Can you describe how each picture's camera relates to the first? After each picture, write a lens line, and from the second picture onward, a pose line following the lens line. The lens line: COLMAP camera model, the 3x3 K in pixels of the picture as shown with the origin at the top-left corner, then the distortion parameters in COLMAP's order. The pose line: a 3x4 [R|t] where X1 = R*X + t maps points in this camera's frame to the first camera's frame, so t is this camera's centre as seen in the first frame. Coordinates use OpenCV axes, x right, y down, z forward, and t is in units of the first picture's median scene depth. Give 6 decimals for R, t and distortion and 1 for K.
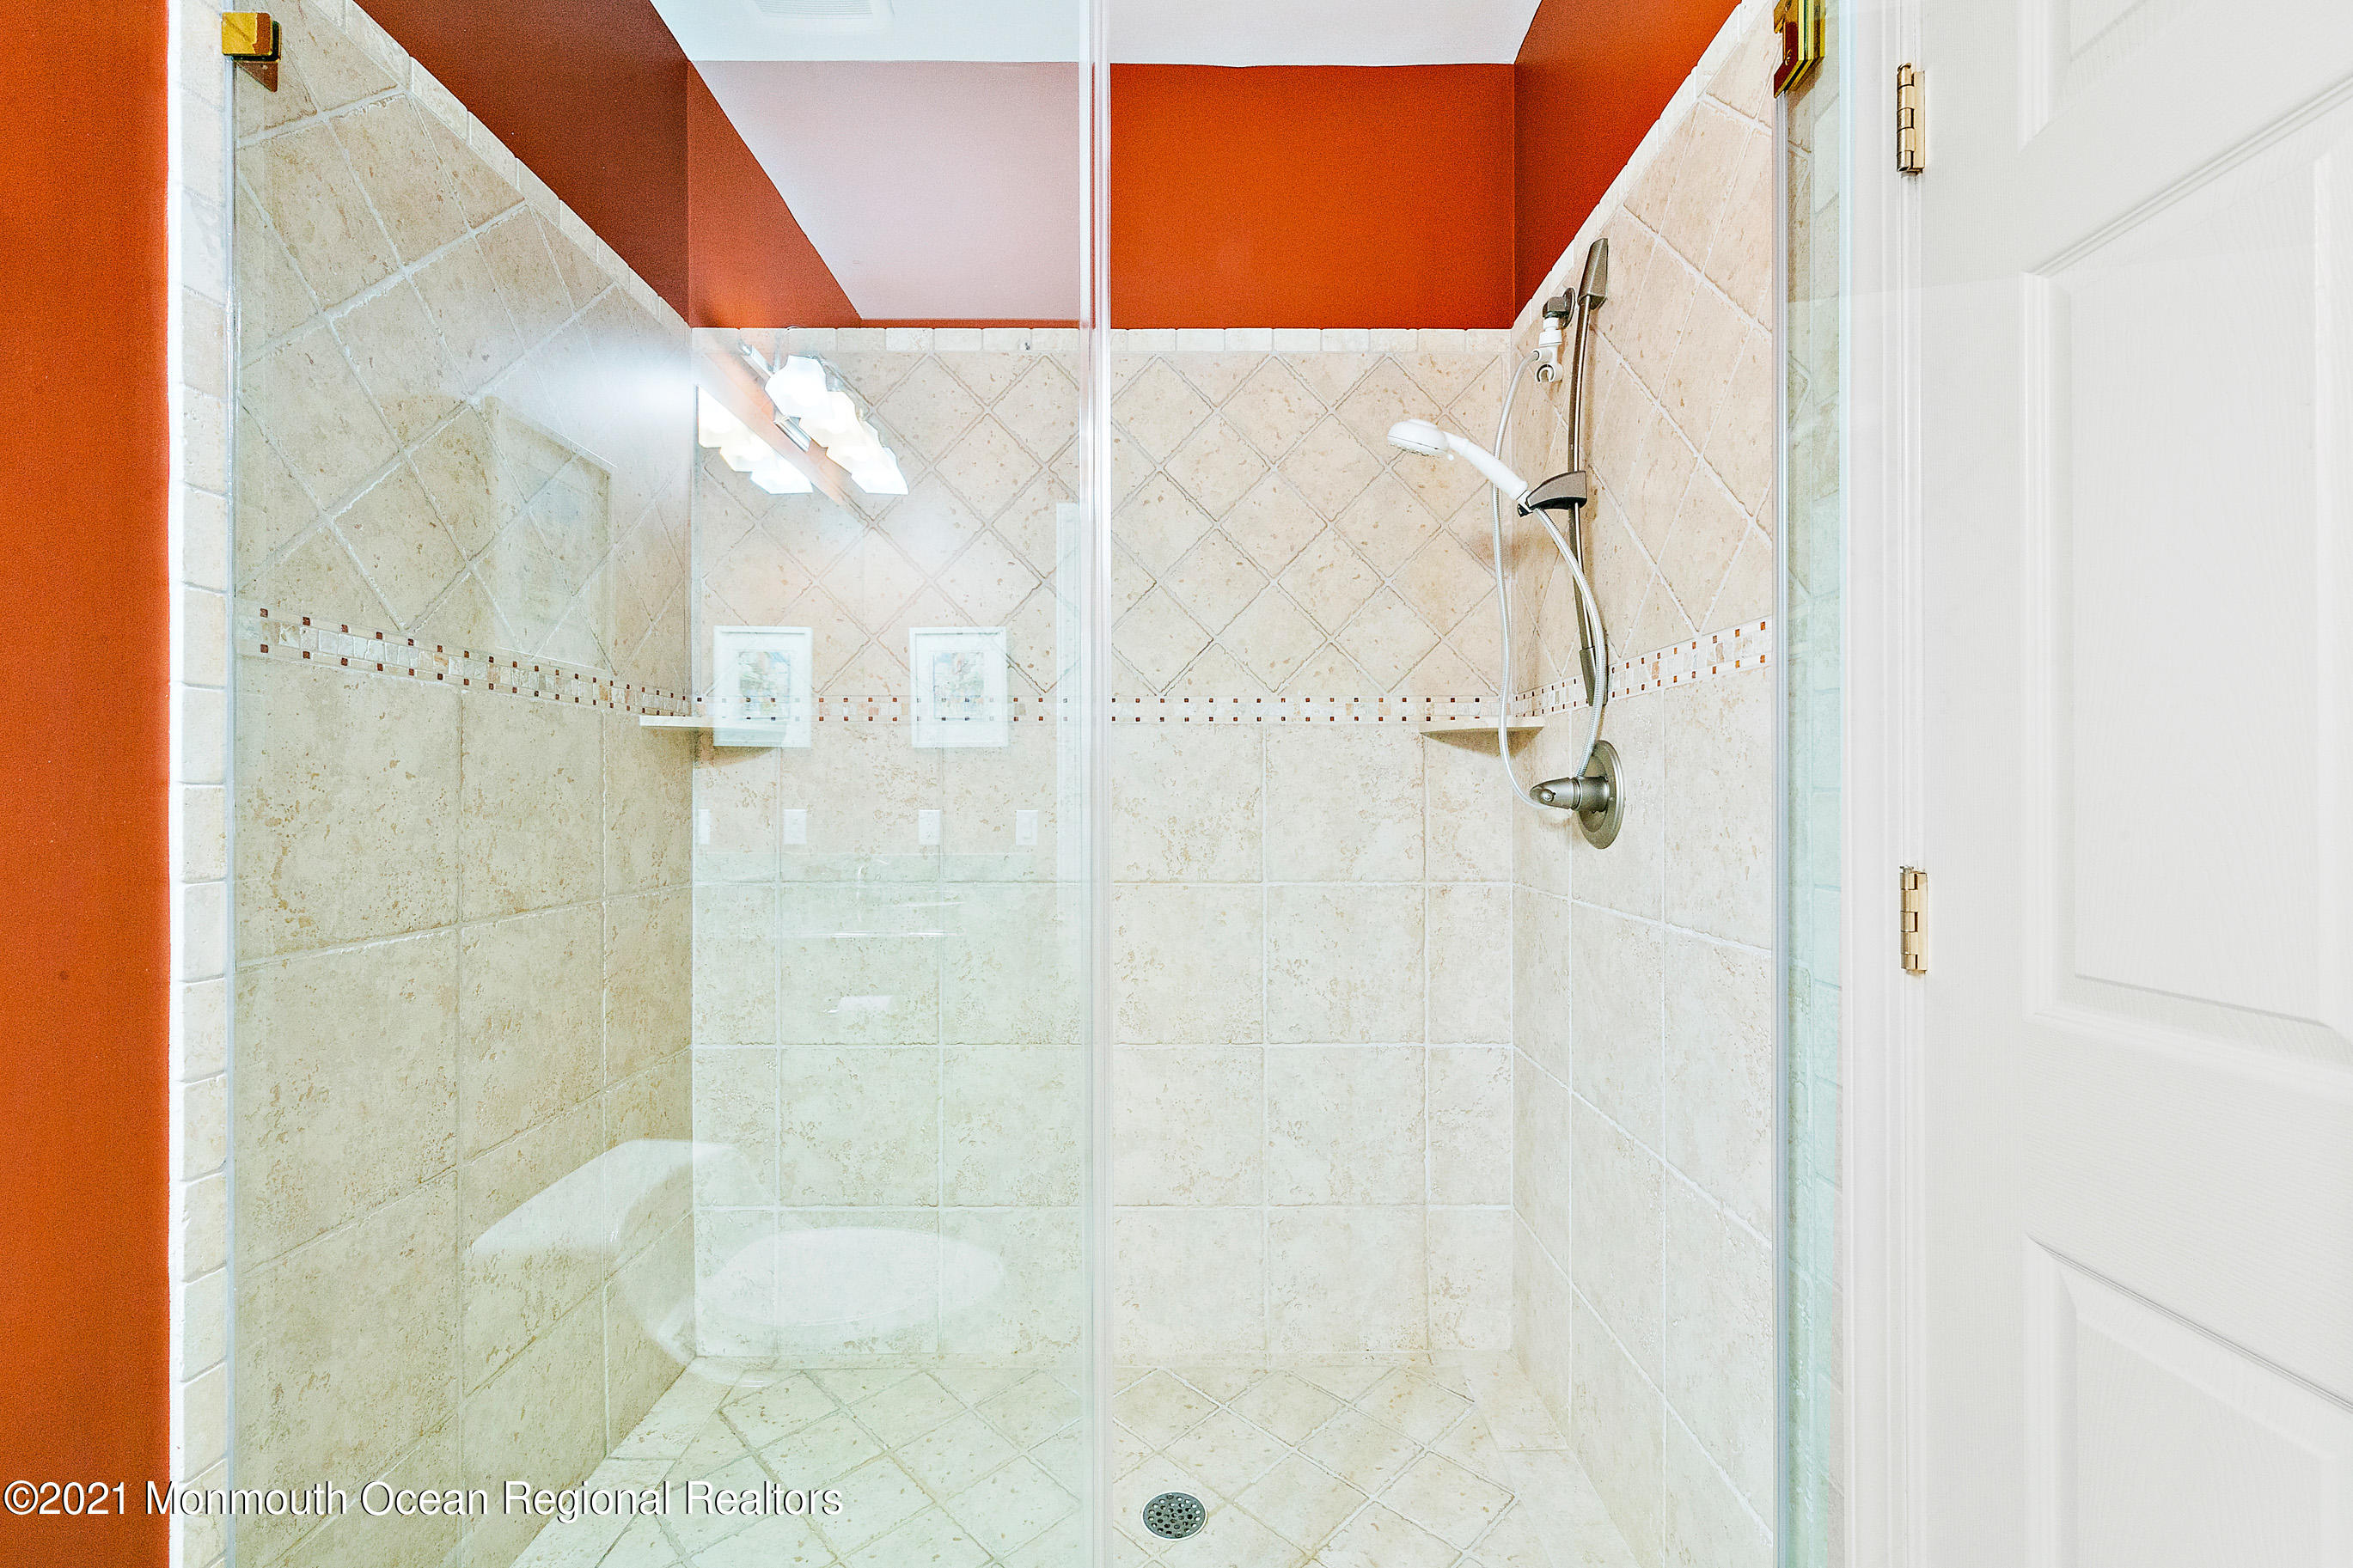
lens RADIAL K [[993.8, 0, 1177.9], [0, 993.8, 793.7], [0, 0, 1]] dist [0.005305, 0.000151]
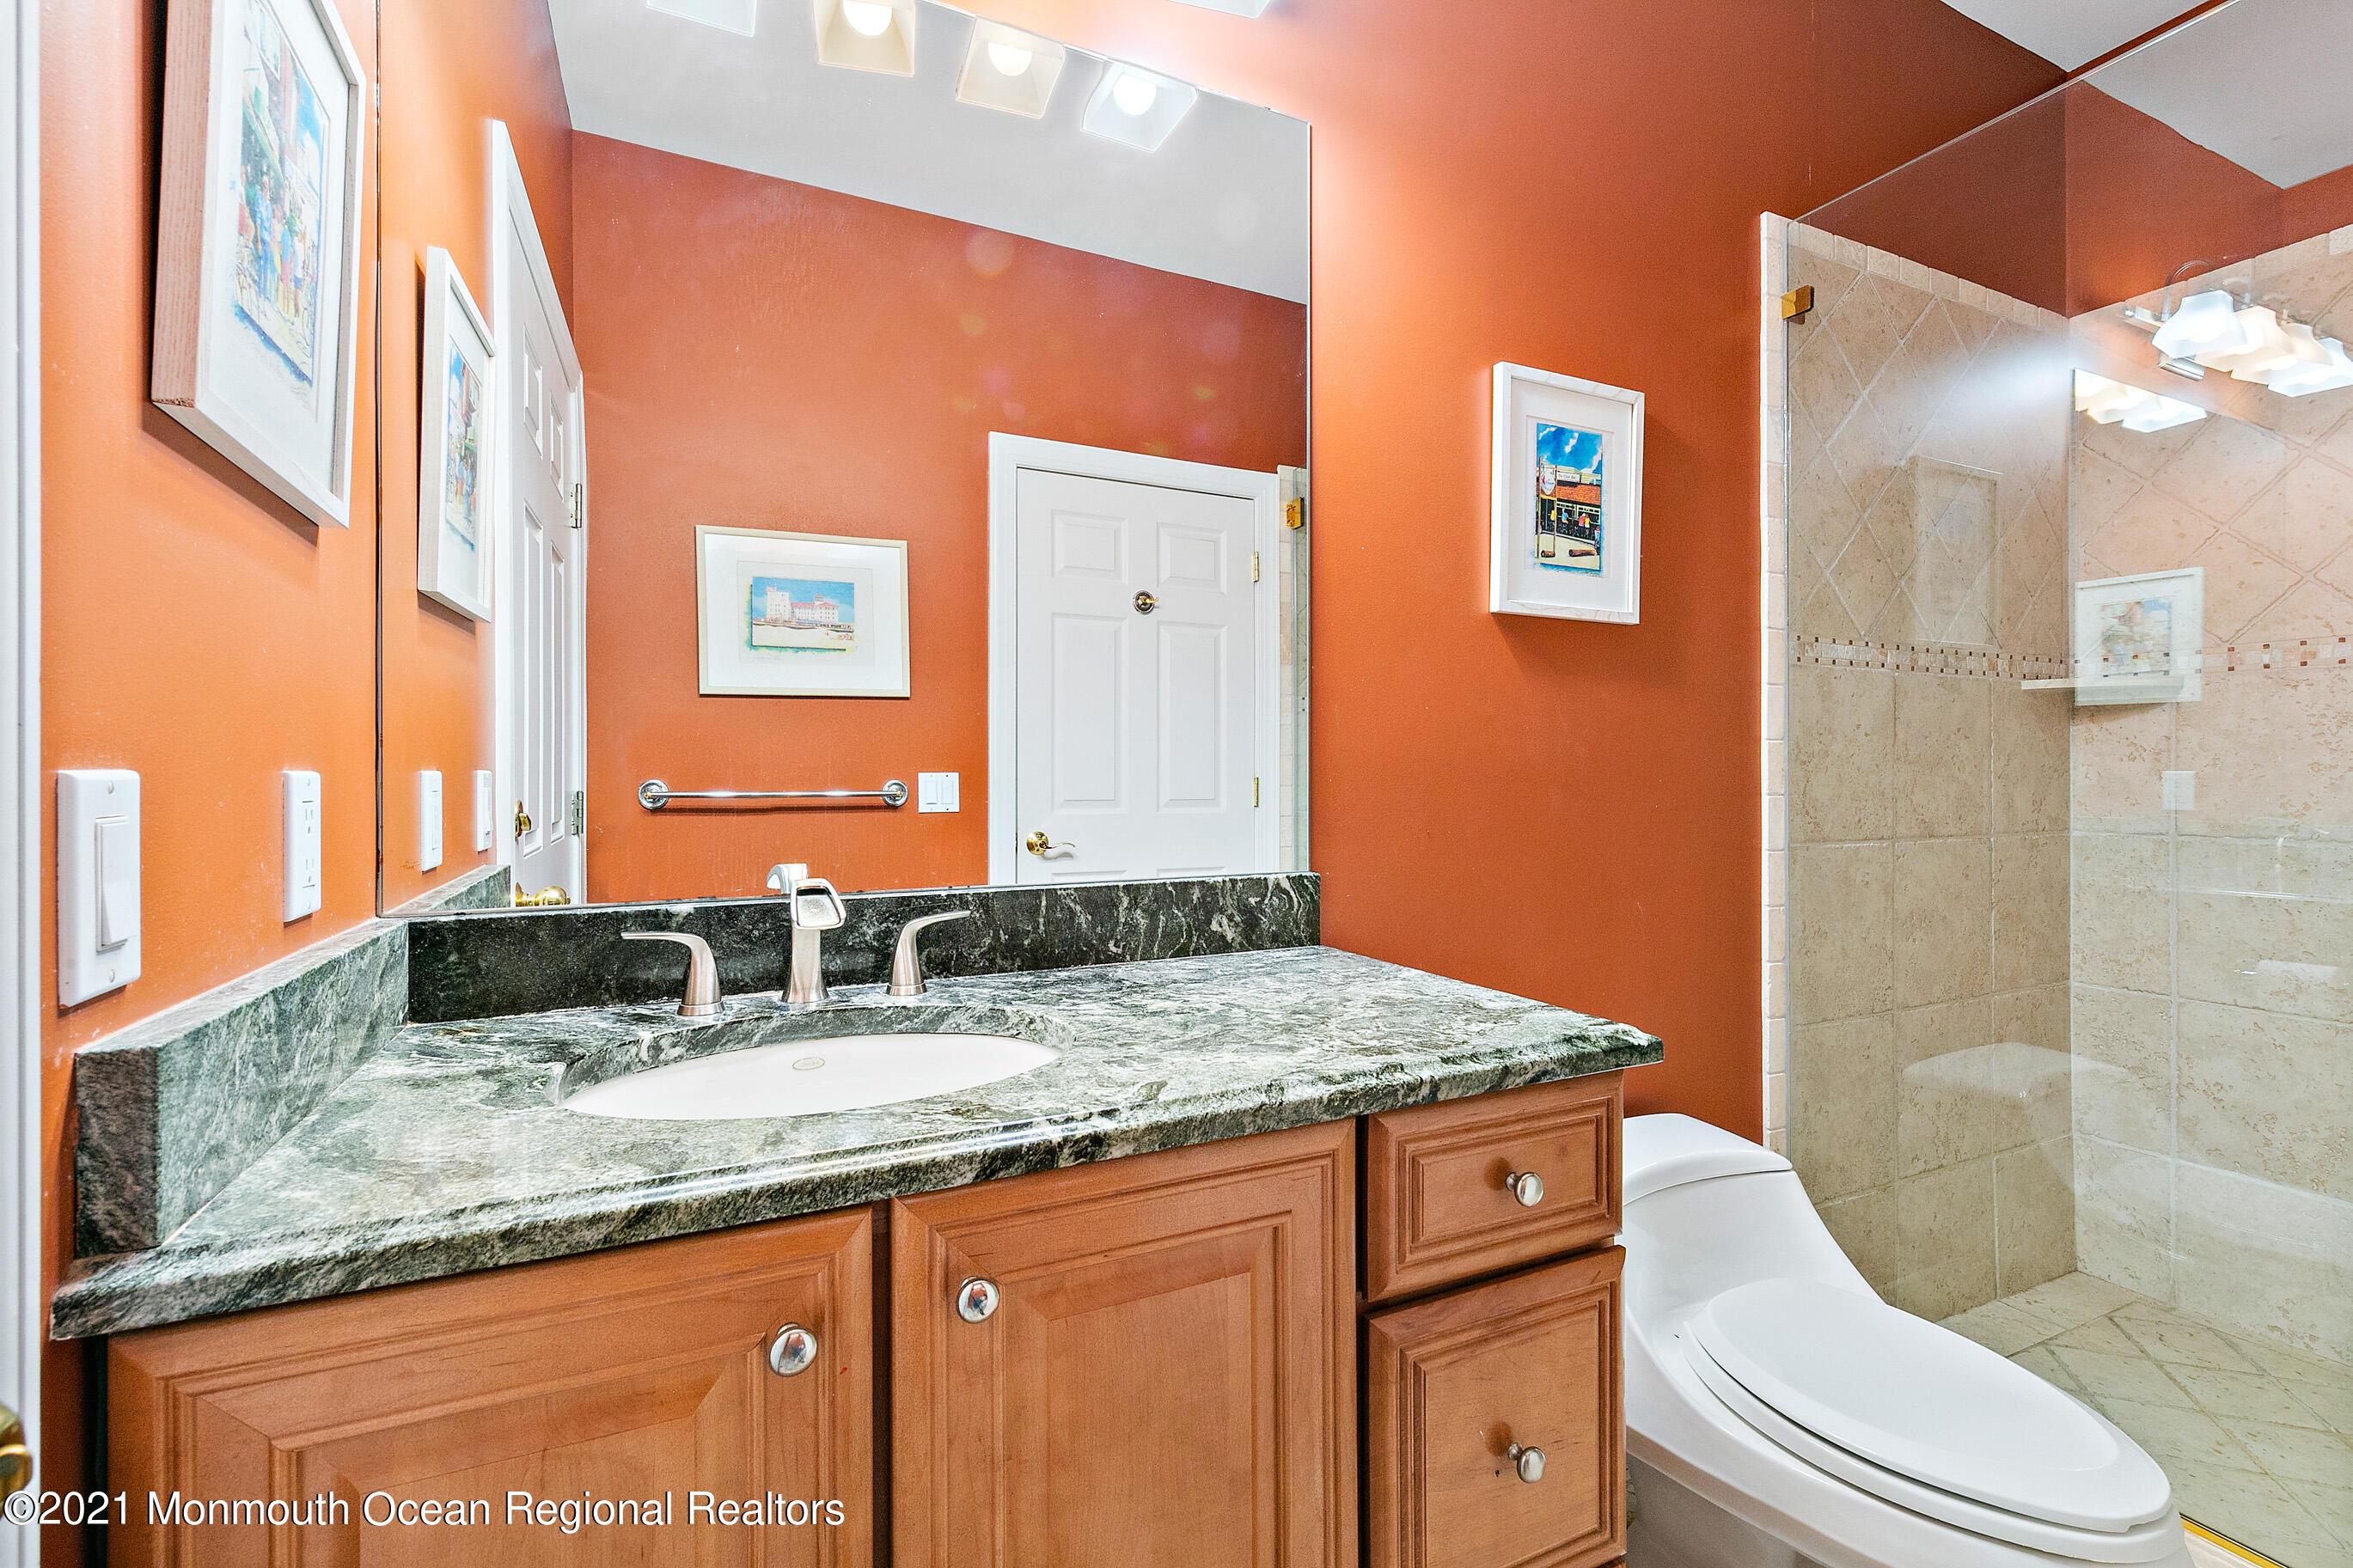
lens RADIAL K [[1032.0, 0, 1179.0], [0, 1032.0, 775.5], [0, 0, 1]] dist [0.003025, -0.000003]
pose [[0.438282, 0.000431, -0.898837, 0.124291], [0.004759, 0.999985, 0.002801, 0.026441], [0.898825, -0.005505, 0.438274, -0.458753]]
